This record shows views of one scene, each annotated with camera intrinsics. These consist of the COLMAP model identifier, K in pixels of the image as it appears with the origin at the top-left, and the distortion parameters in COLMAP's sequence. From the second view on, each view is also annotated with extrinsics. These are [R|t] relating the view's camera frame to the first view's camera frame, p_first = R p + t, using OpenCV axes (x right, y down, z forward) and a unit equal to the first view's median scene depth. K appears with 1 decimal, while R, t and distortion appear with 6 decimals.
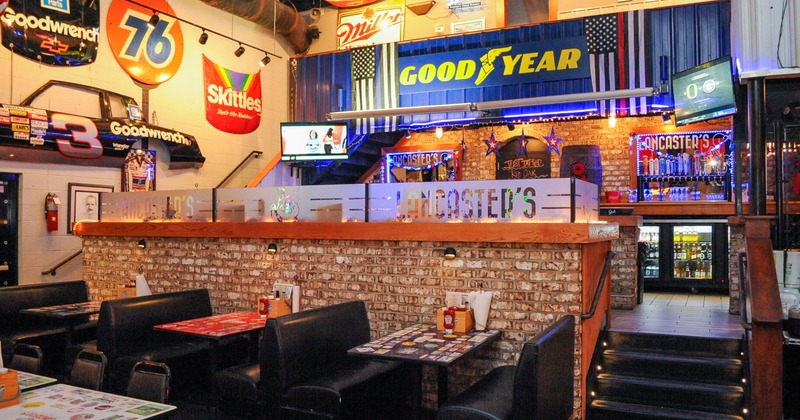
lens RADIAL K [[632.3, 0, 398.6], [0, 632.3, 209.6], [0, 0, 1]] dist [-0.065870, 0.000120]
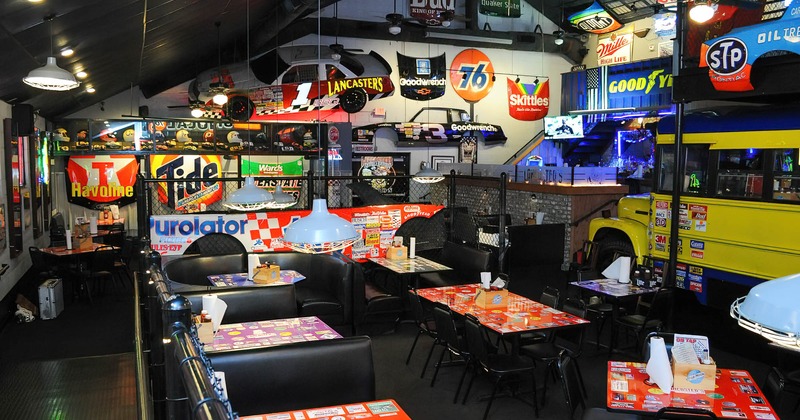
lens RADIAL K [[632.3, 0, 398.6], [0, 632.3, 210.0], [0, 0, 1]] dist [-0.065870, 0.000120]
pose [[0.772473, 0.058802, -0.632319, 0.656598], [0.008262, 0.994689, 0.102593, -0.070816], [0.634994, -0.084474, 0.767885, -0.643846]]
